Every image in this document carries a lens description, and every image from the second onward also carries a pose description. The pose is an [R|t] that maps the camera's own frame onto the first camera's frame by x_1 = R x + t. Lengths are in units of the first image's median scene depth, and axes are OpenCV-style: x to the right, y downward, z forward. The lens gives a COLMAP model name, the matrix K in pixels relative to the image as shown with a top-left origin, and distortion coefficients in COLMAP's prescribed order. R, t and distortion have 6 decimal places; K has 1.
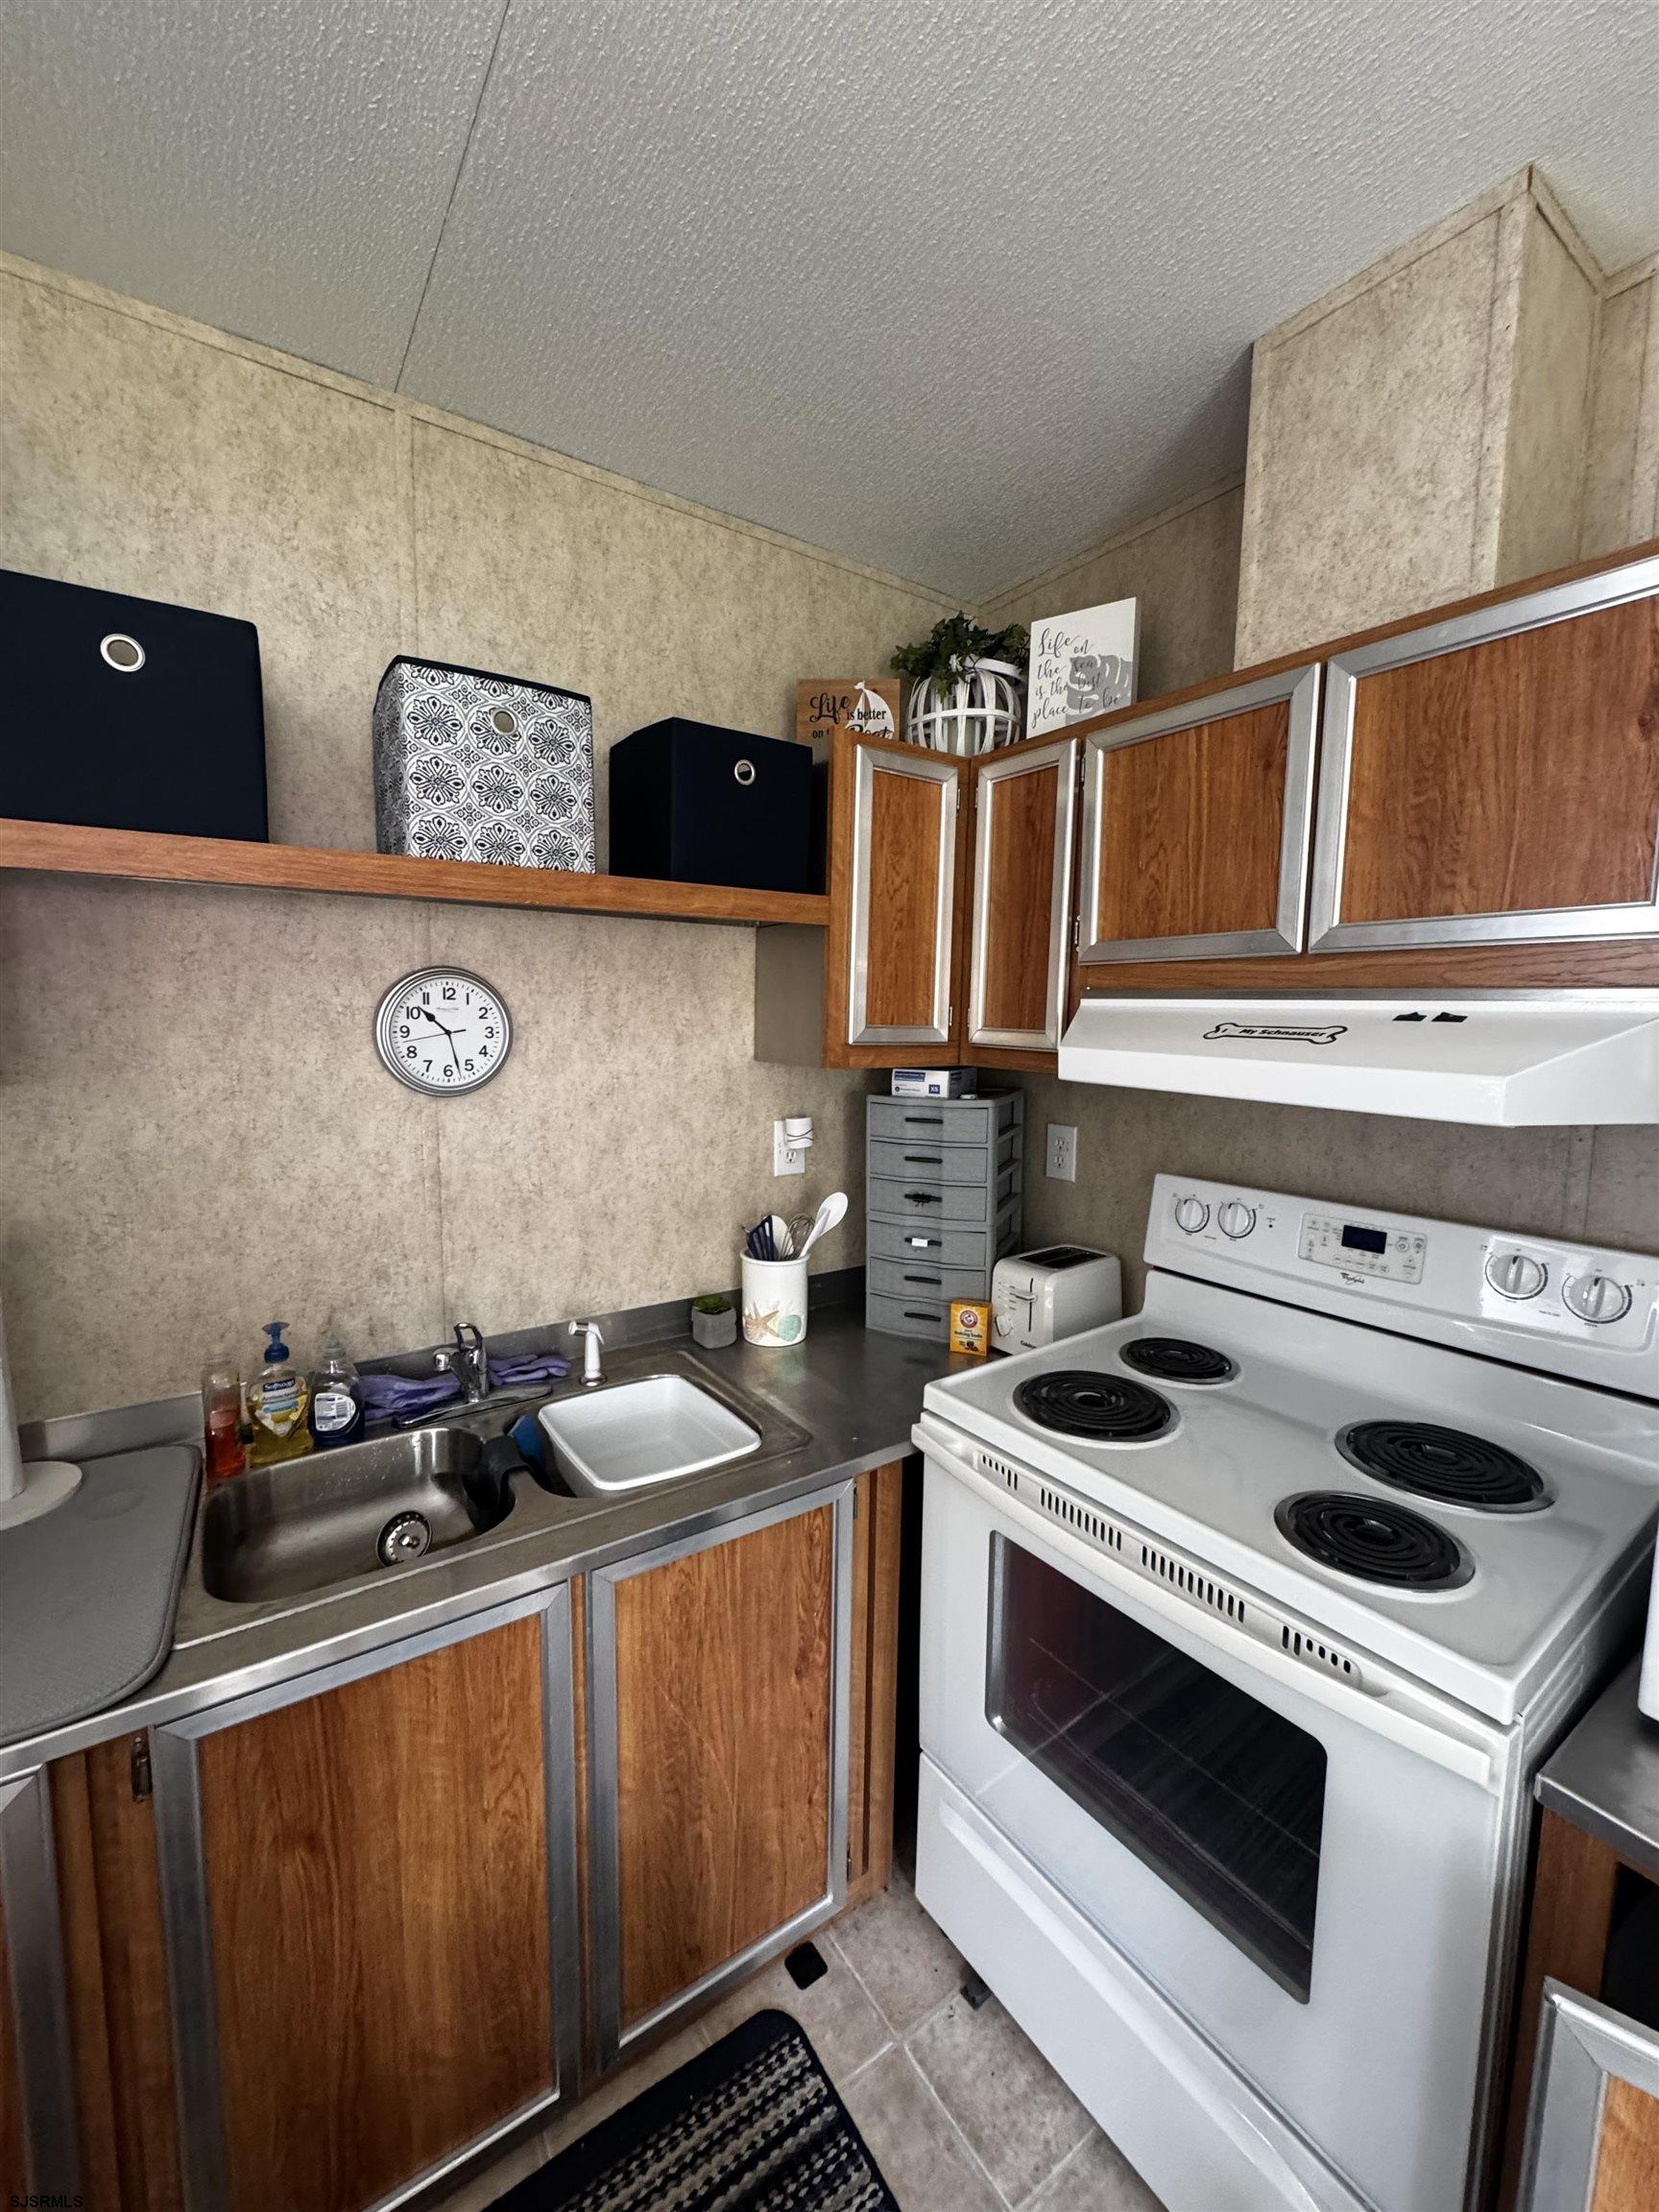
lens RADIAL K [[882.7, 0, 829.4], [0, 882.7, 1102.3], [0, 0, 1]] dist [-0.004722, 0.000315]
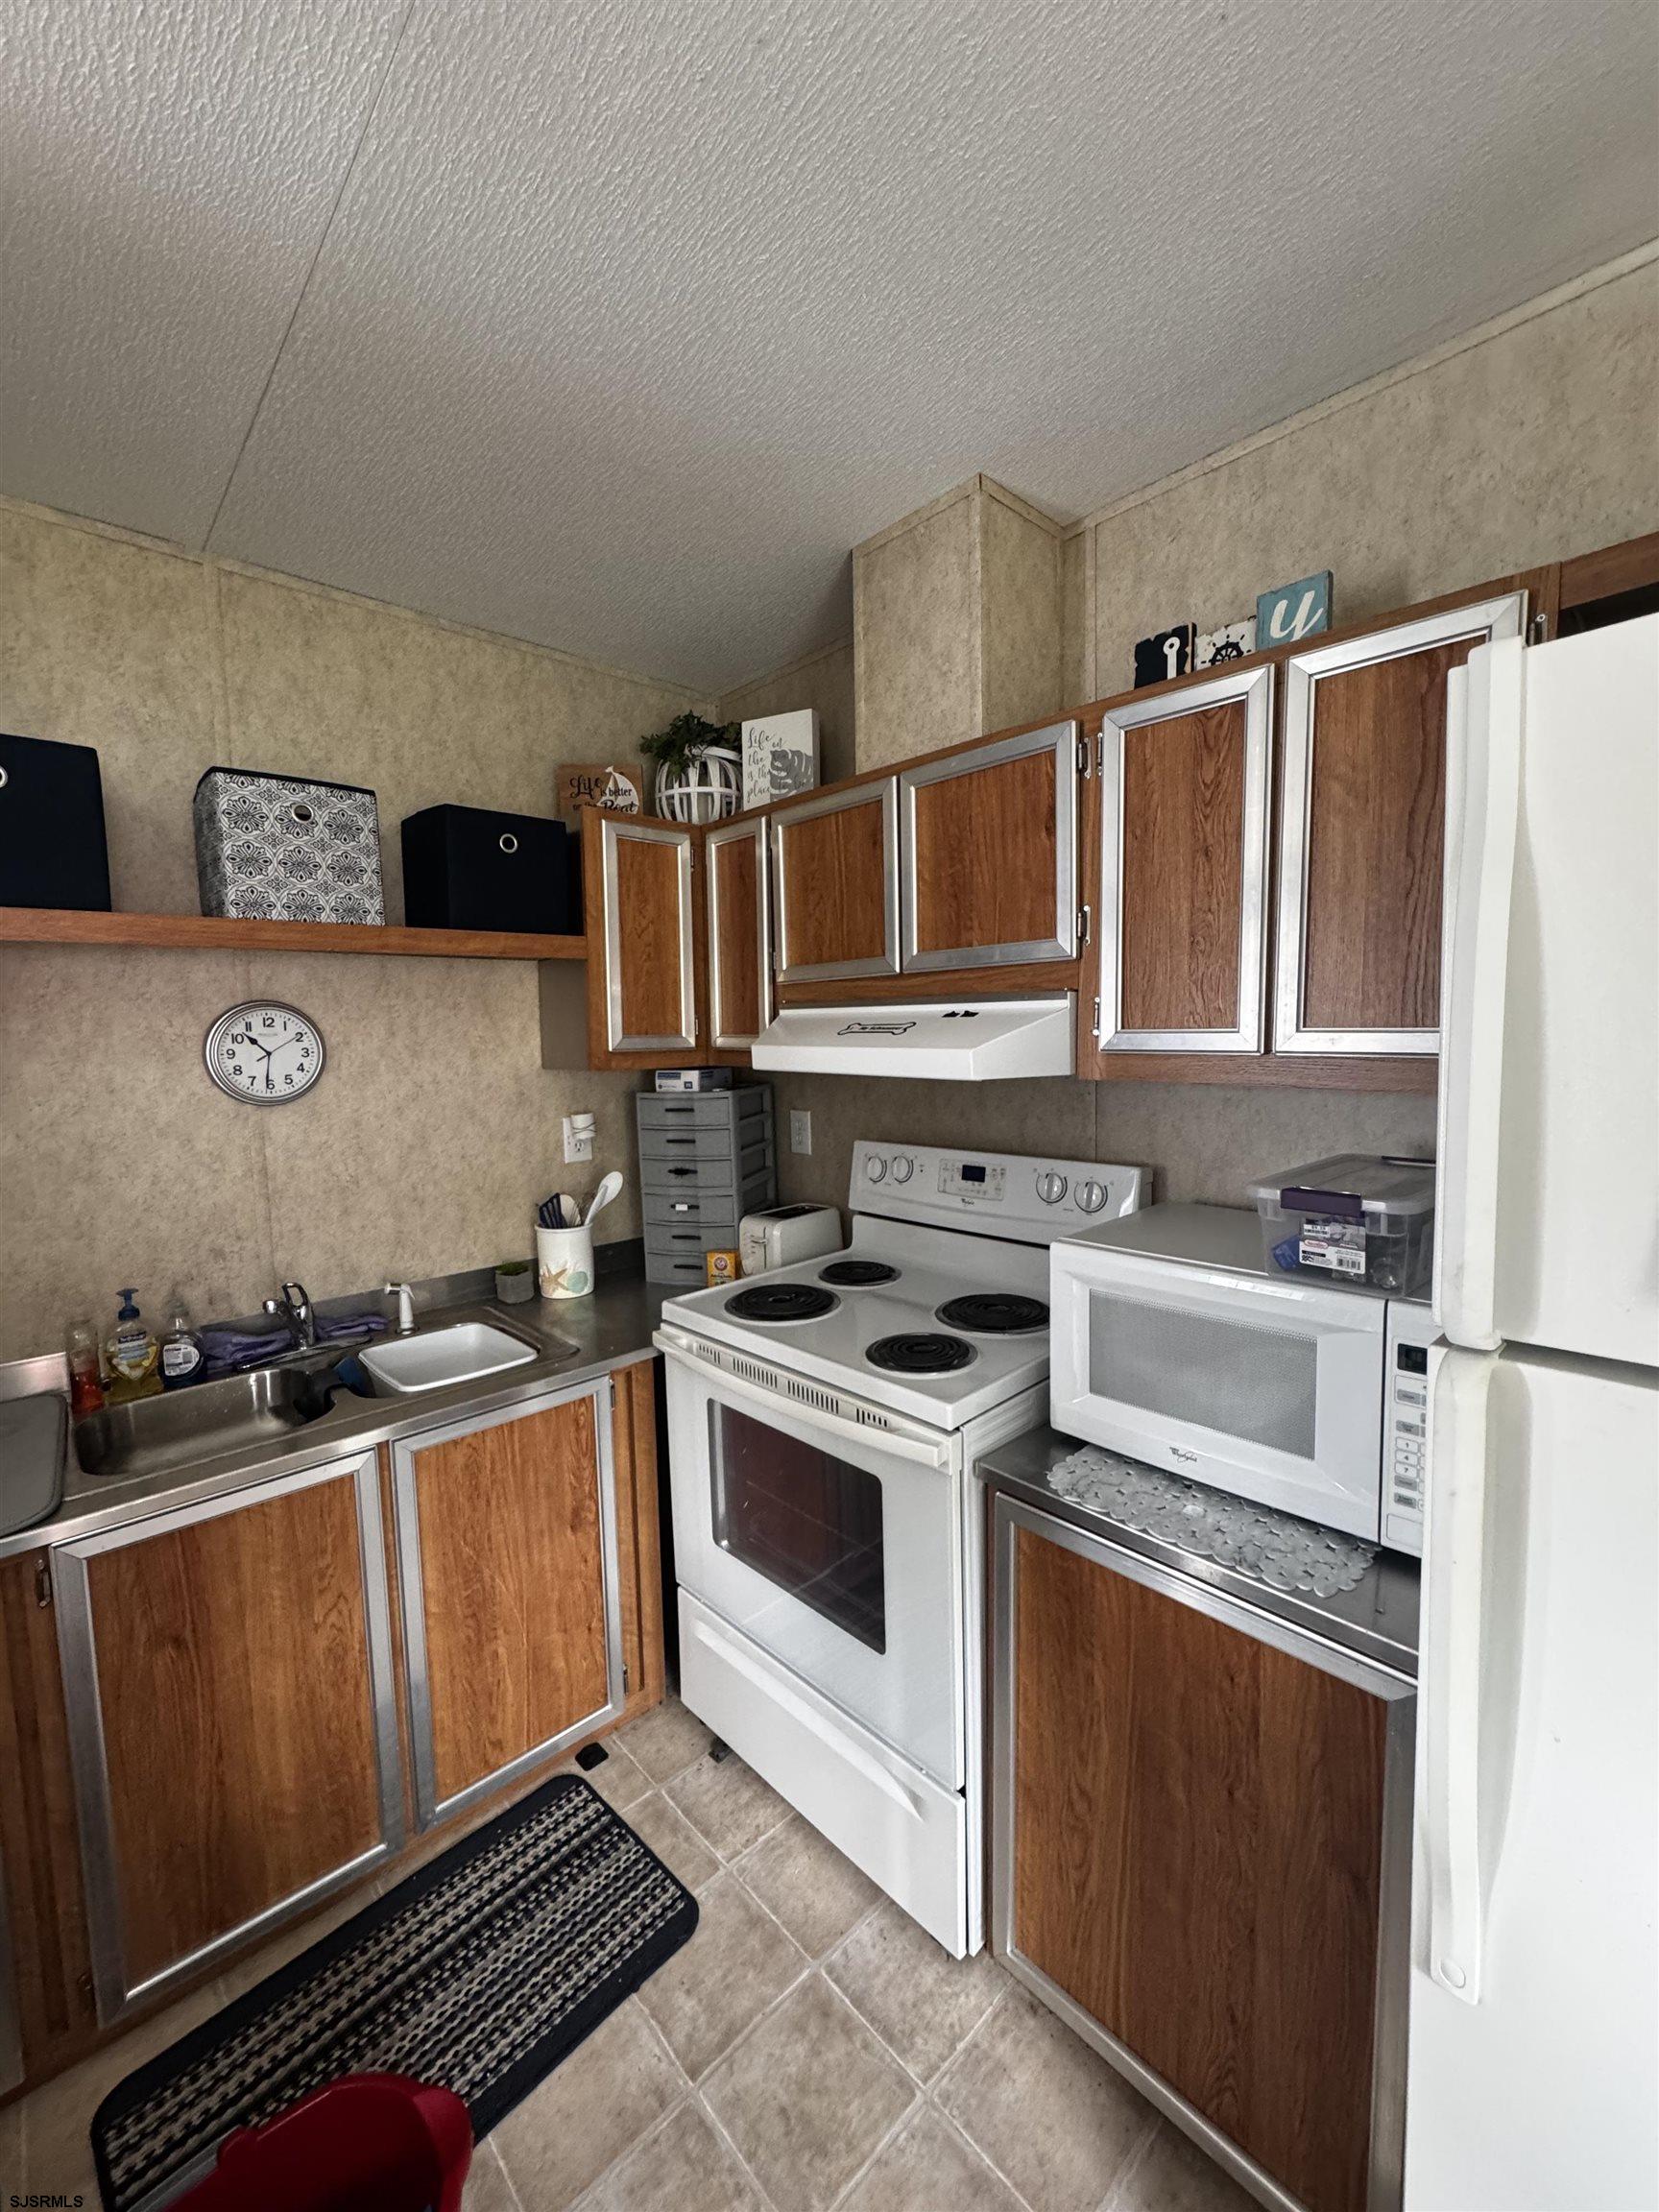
lens RADIAL K [[882.7, 0, 829.4], [0, 882.7, 1102.3], [0, 0, 1]] dist [-0.004722, 0.000315]
pose [[0.988843, -0.046892, 0.141390, 0.183362], [0.049707, 0.998628, -0.016446, 0.053270], [-0.140425, 0.023291, 0.989817, -0.364202]]
